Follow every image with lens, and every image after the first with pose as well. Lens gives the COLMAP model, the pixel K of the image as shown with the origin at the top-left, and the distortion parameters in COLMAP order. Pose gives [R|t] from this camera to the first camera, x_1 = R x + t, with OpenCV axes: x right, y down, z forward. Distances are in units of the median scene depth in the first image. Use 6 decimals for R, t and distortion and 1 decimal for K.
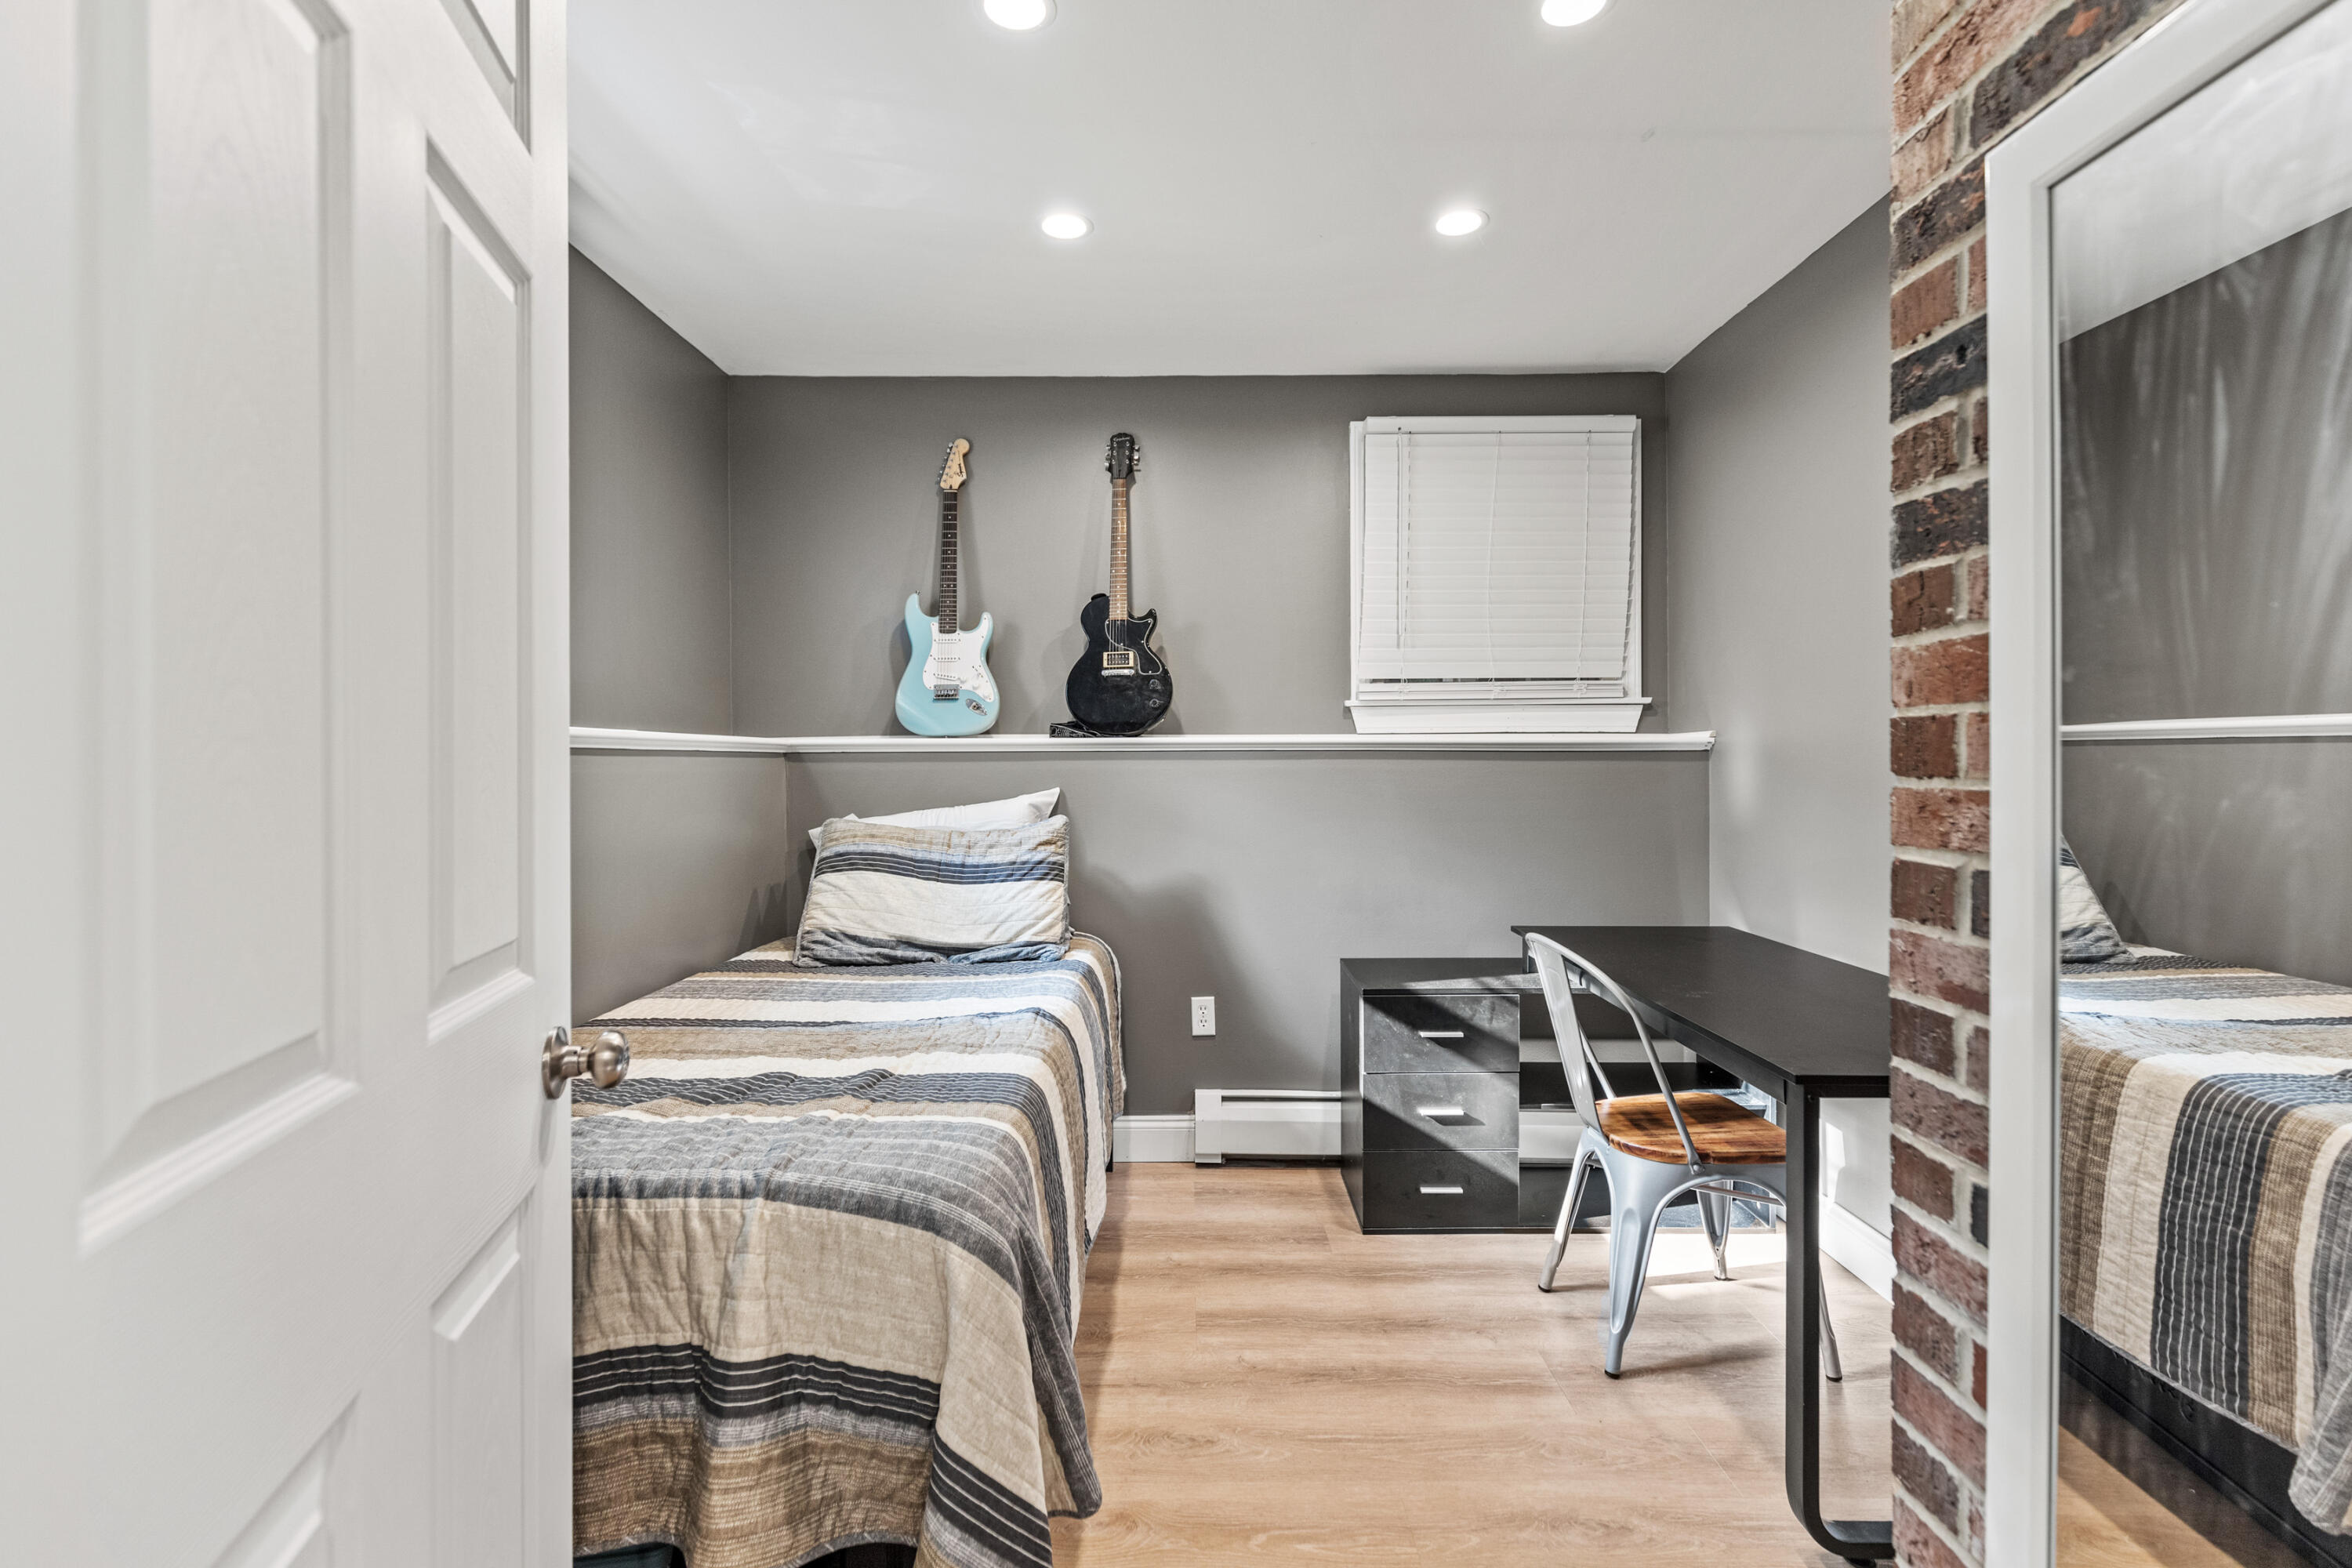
lens RADIAL K [[1077.3, 0, 1192.7], [0, 1077.3, 769.8], [0, 0, 1]] dist [0.006980, -0.000765]
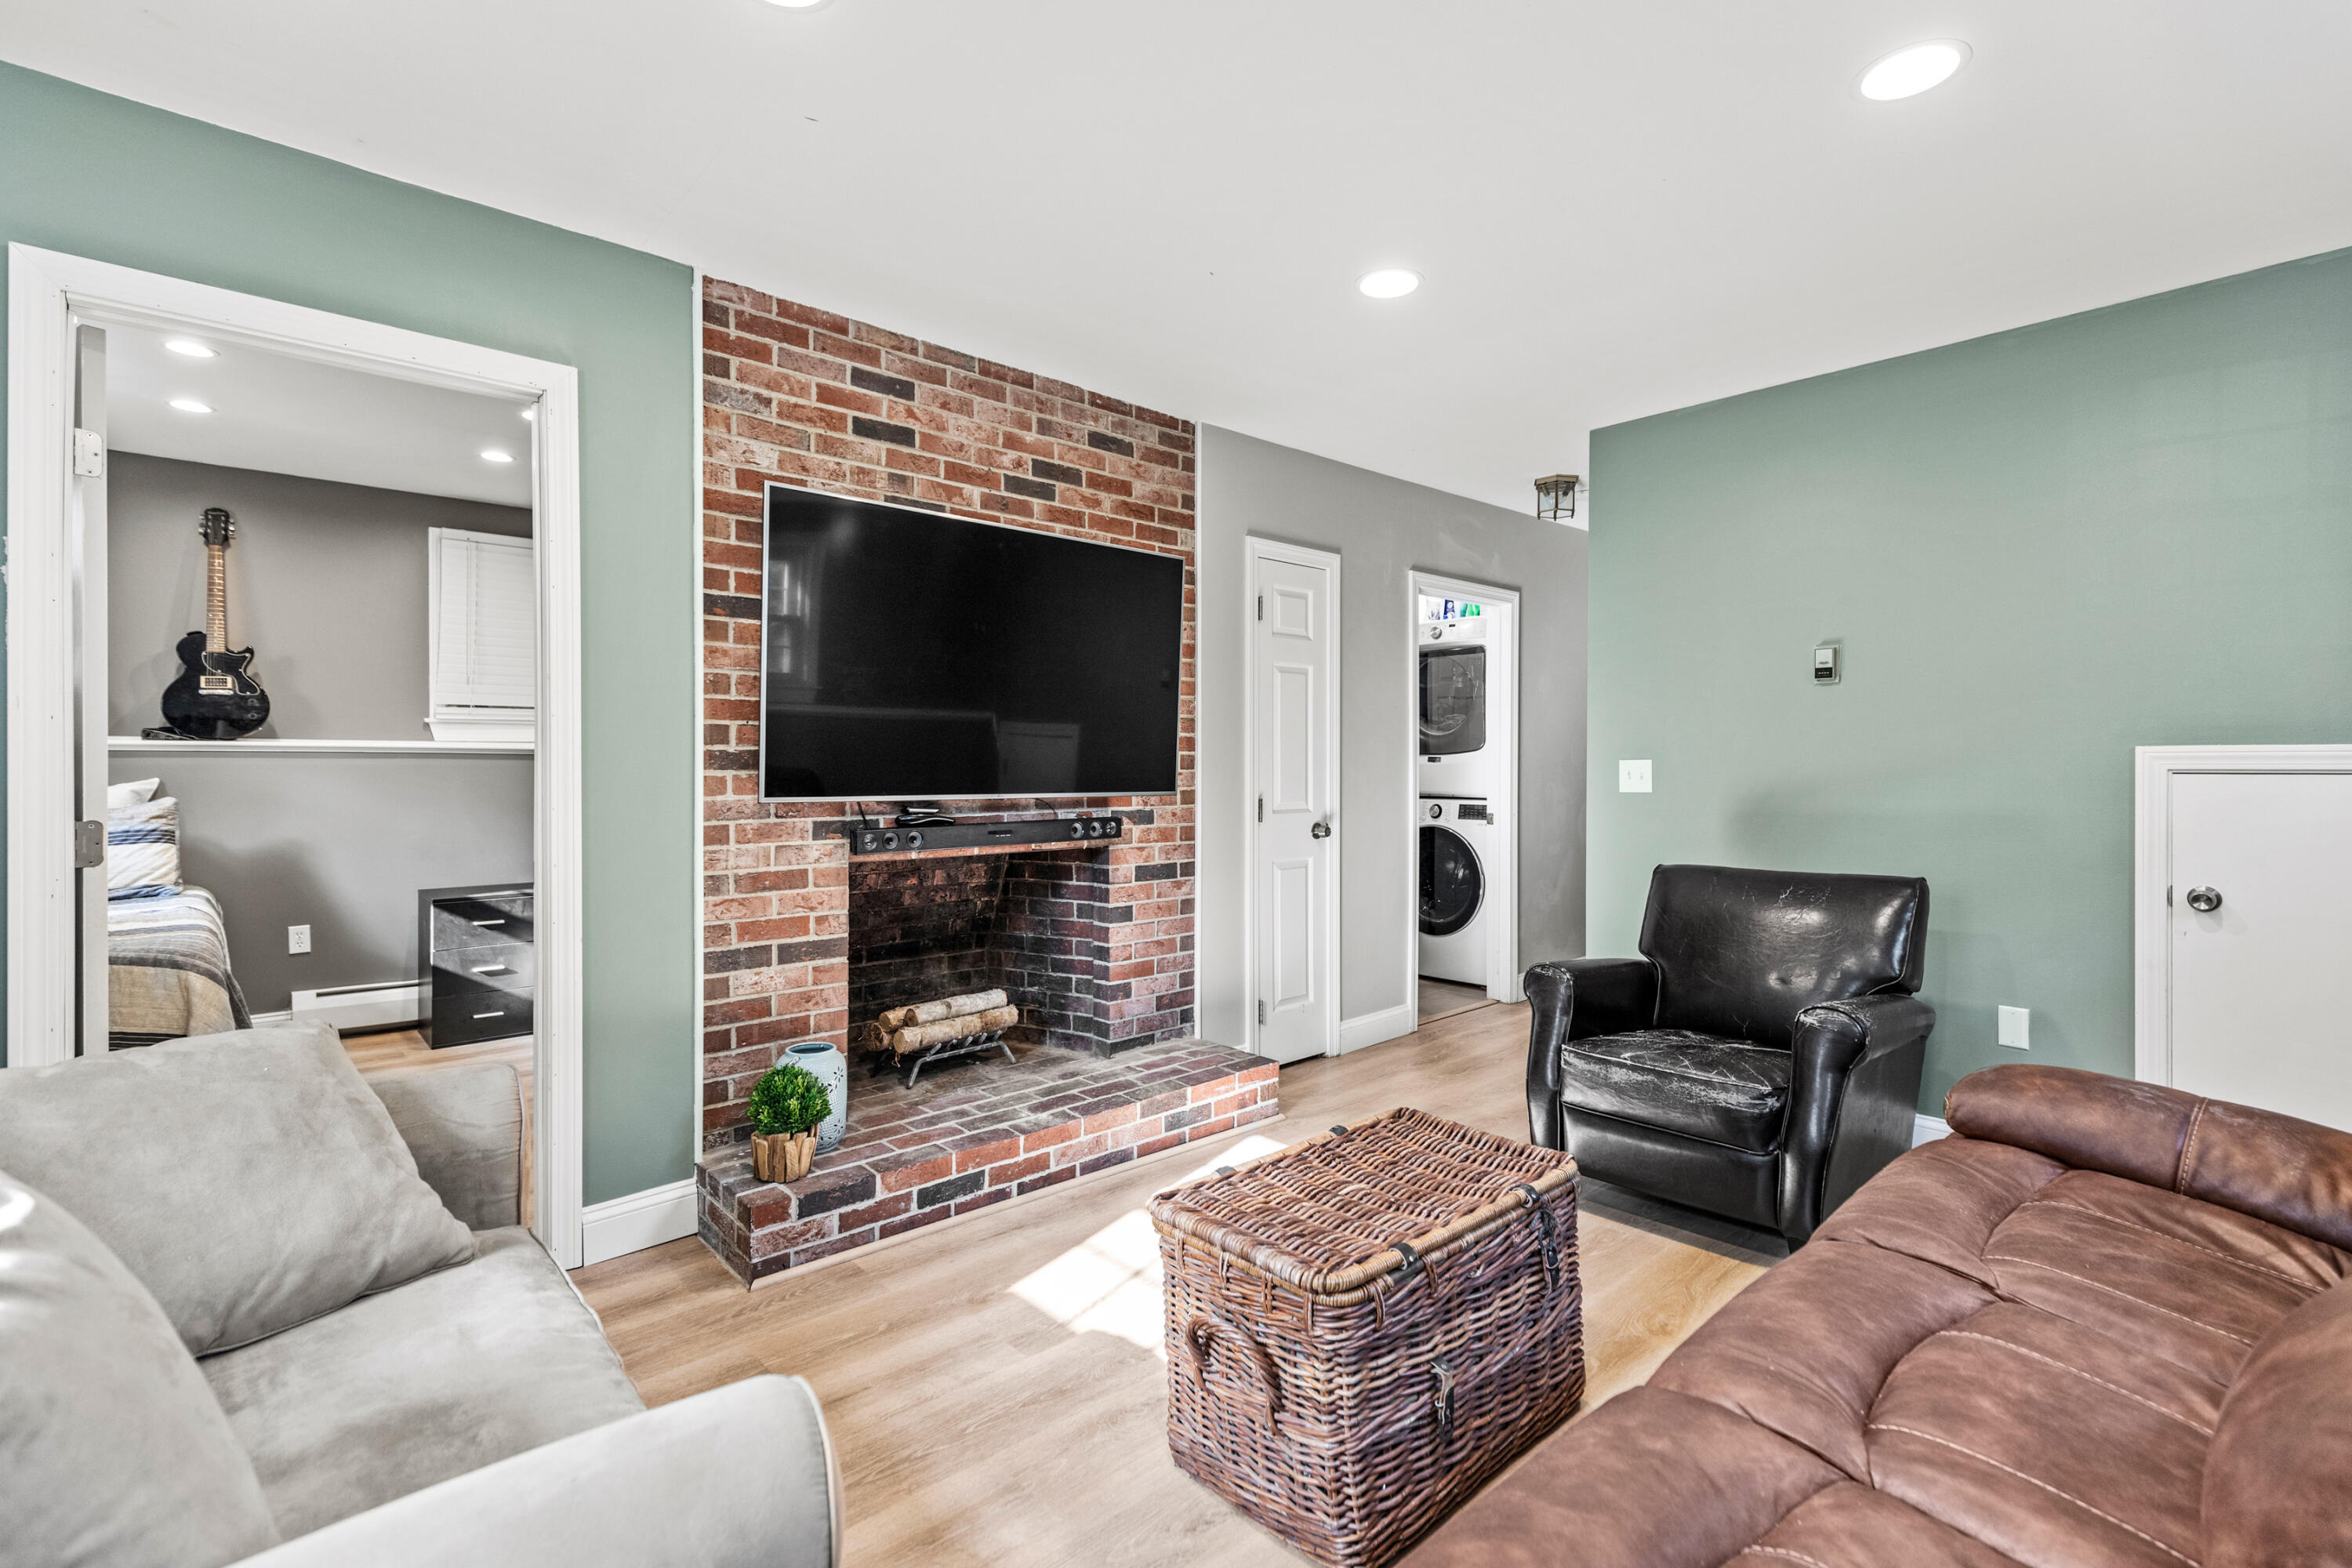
lens RADIAL K [[1077.3, 0, 1192.7], [0, 1077.3, 769.8], [0, 0, 1]] dist [0.006980, -0.000765]
pose [[0.741715, 0.001310, 0.670714, -0.073288], [-0.003846, 0.999990, 0.002300, -0.001470], [-0.670705, -0.004286, 0.741712, -0.834945]]
